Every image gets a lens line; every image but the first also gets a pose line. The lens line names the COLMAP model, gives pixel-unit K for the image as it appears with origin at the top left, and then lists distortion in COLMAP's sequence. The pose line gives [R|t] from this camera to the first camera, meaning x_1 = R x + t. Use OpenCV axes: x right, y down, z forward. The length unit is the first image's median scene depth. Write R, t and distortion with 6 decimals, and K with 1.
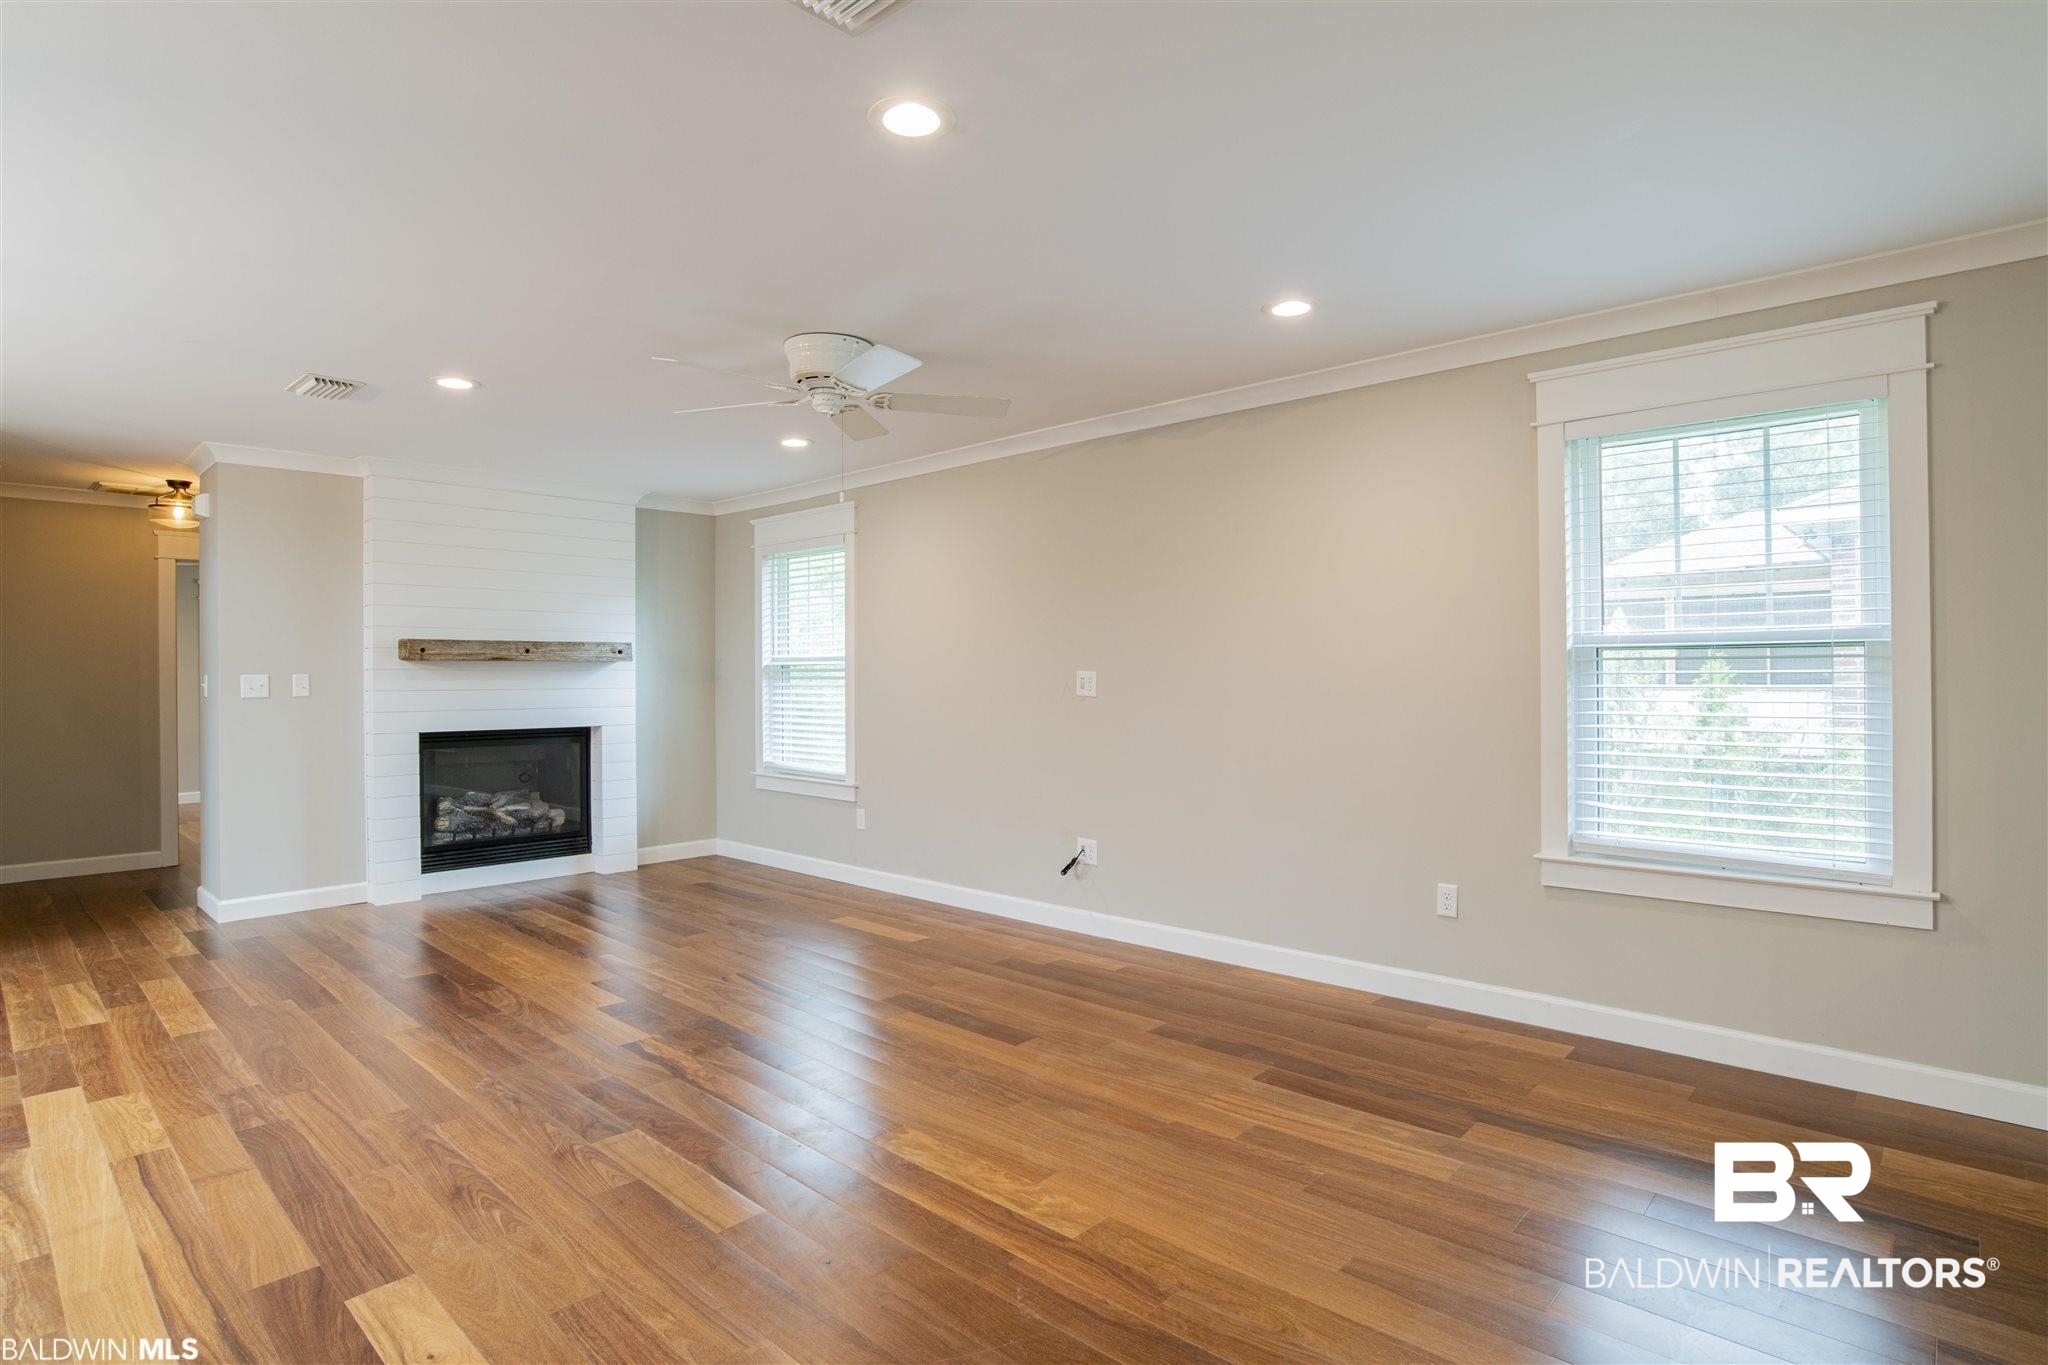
lens RADIAL K [[1041.2, 0, 1029.5], [0, 1041.2, 674.7], [0, 0, 1]] dist [-0.074911, 0.028243]
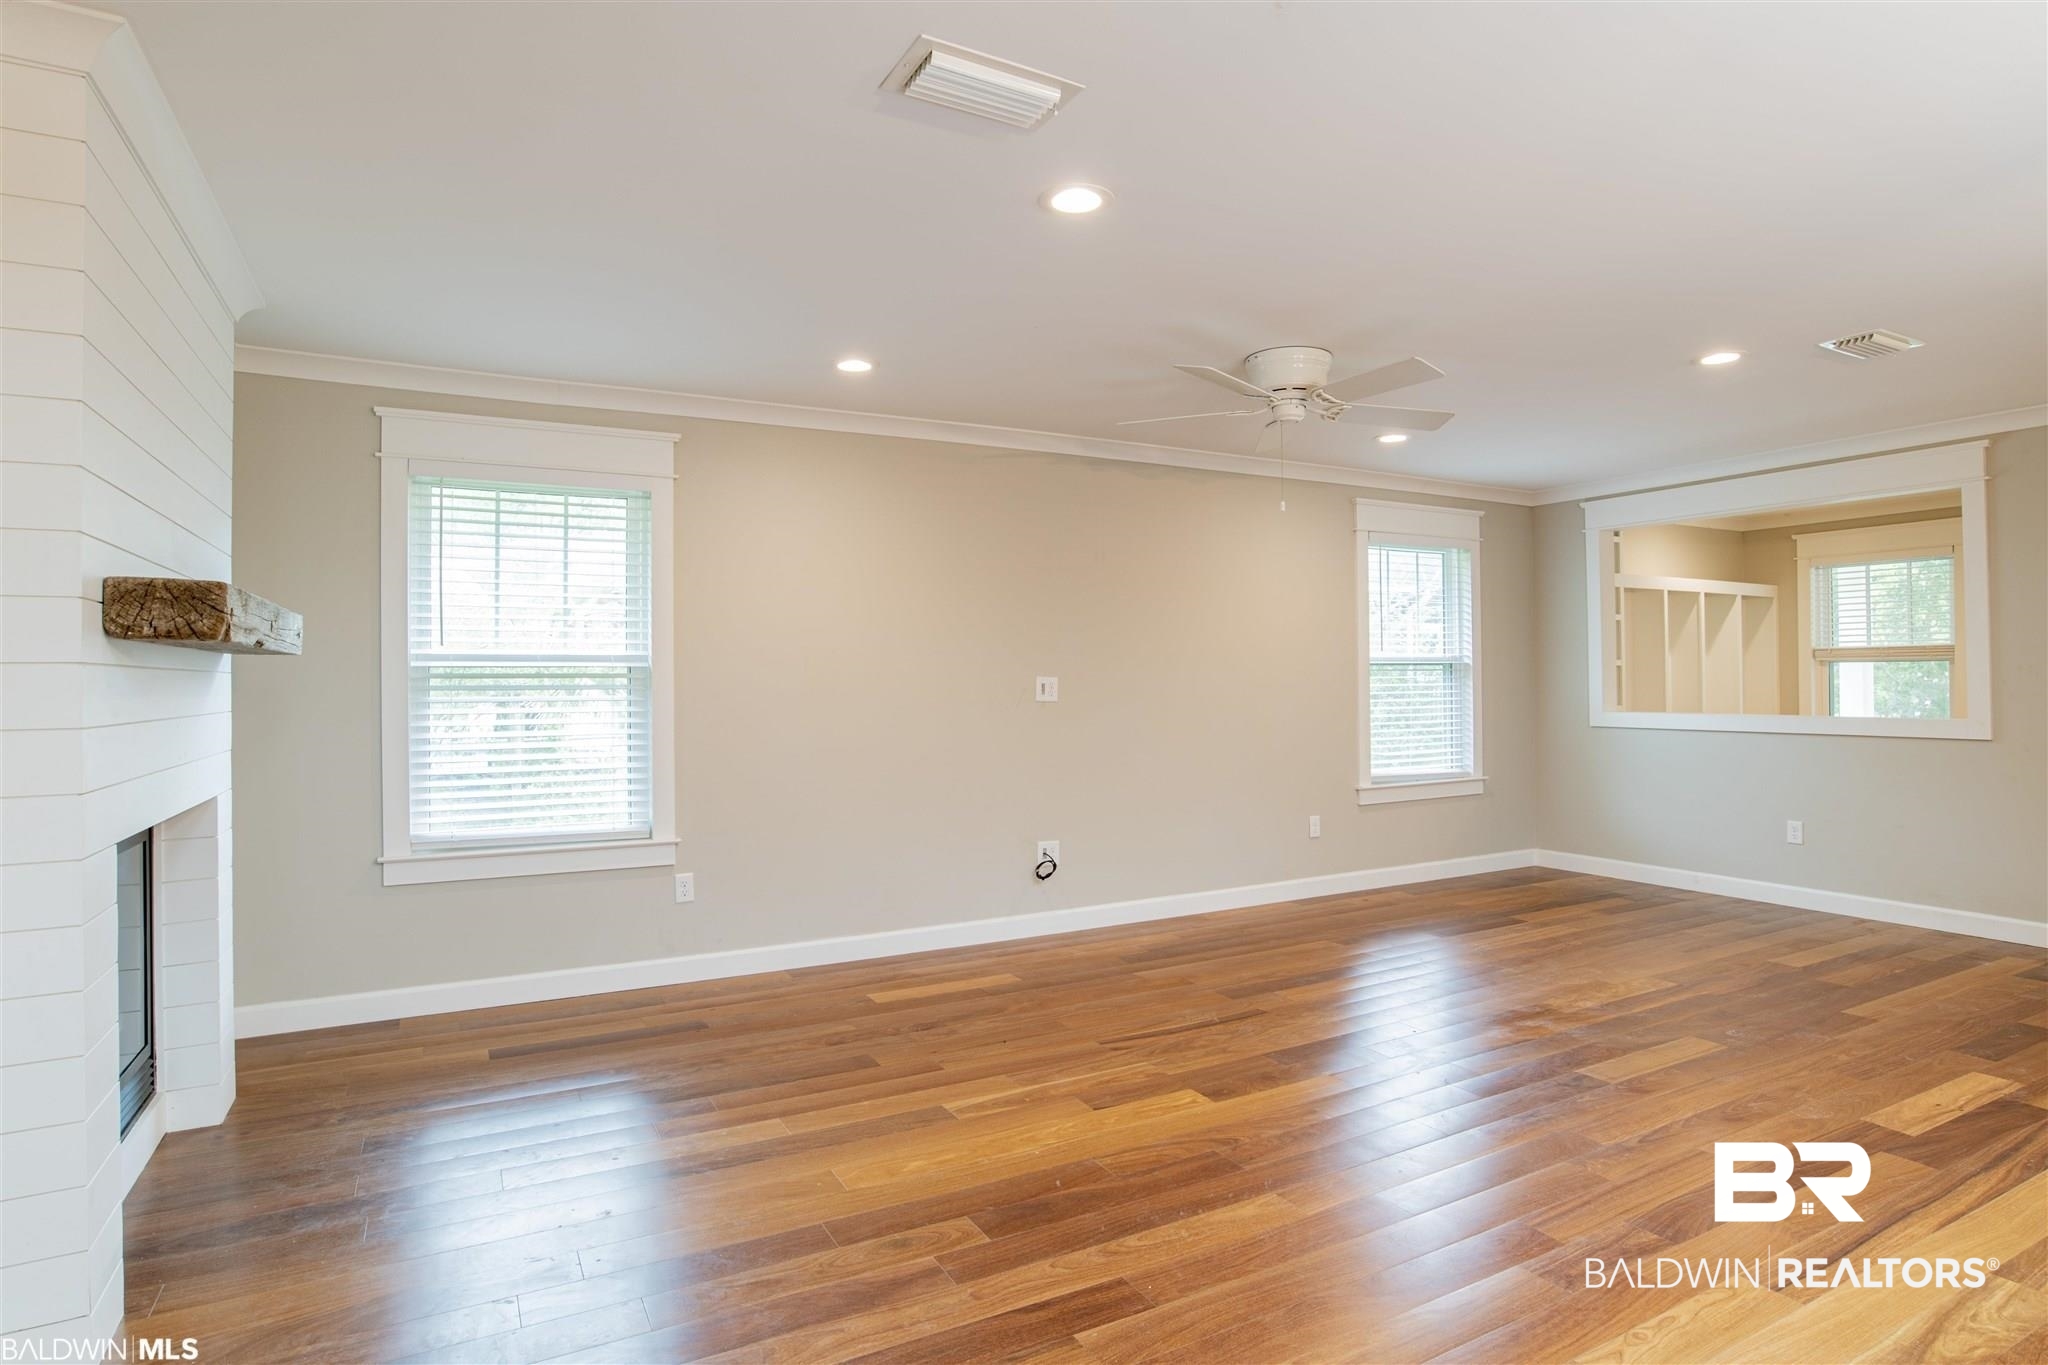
lens RADIAL K [[1112.4, 0, 1024.0], [0, 1112.4, 682.5], [0, 0, 1]] dist [-0.078690, 0.044525]
pose [[0.324423, -0.004982, 0.945899, -1.166226], [0.001857, 0.999988, 0.004629, -0.003718], [-0.945910, 0.000255, 0.324428, 0.788406]]
